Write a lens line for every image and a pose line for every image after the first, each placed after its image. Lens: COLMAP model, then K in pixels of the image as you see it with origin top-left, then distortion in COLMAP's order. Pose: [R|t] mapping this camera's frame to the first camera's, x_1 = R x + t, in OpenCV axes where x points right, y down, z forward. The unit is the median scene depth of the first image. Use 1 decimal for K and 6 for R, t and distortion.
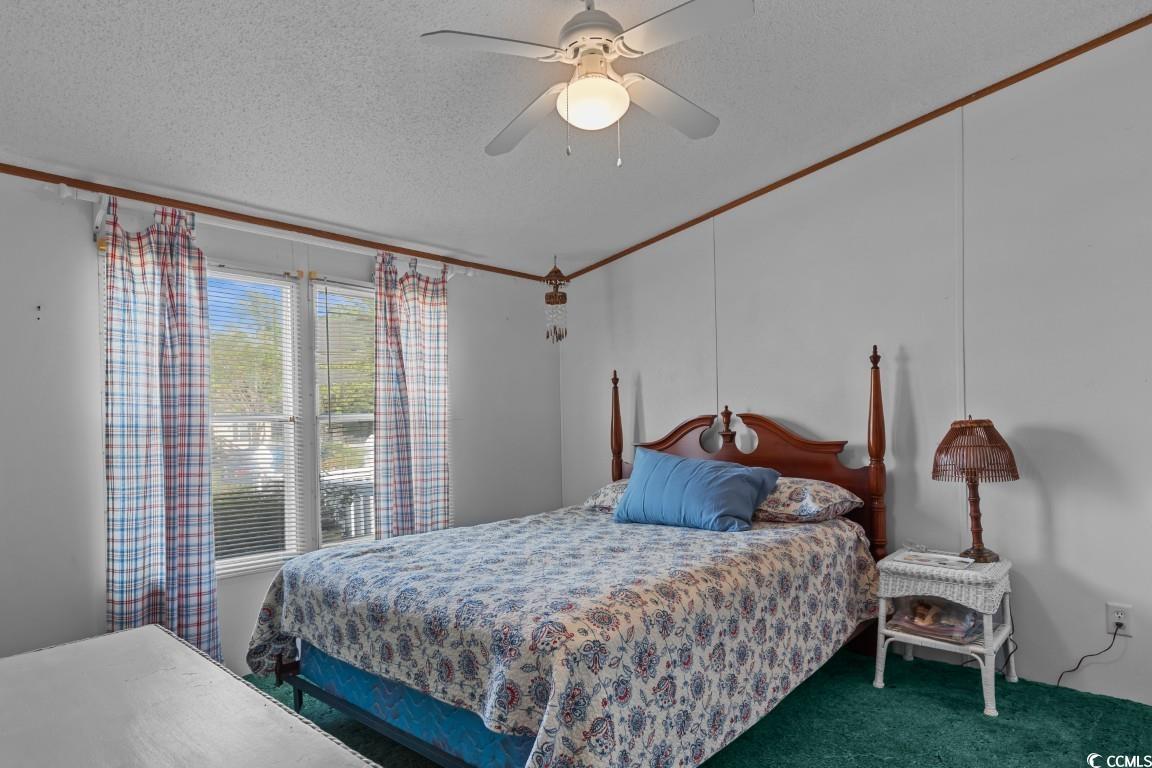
lens RADIAL K [[626.6, 0, 575.6], [0, 626.6, 419.6], [0, 0, 1]] dist [0.001186, 0.000492]
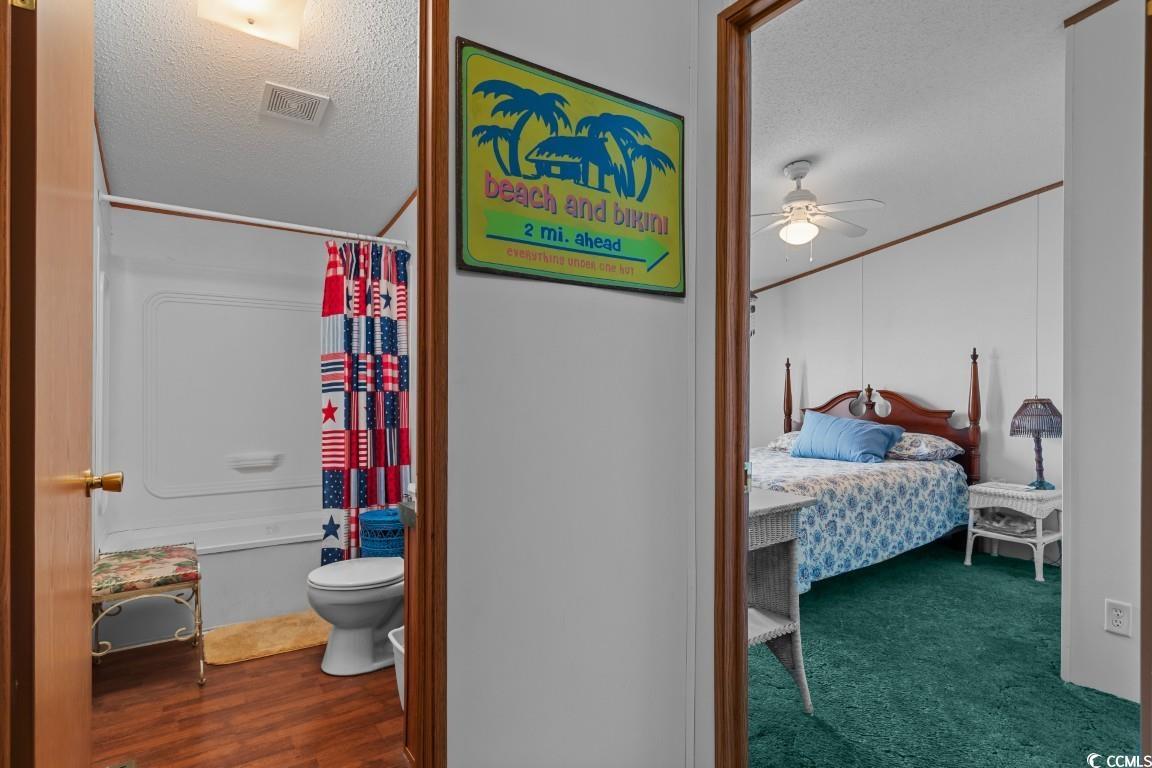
lens RADIAL K [[612.9, 0, 576.0], [0, 612.9, 384.0], [0, 0, 1]] dist [-0.001235, -0.001001]
pose [[0.976916, 0.024873, -0.212173, -0.167210], [-0.026336, 0.999645, -0.004071, 0.001196], [0.211996, 0.009564, 0.977224, -0.729557]]
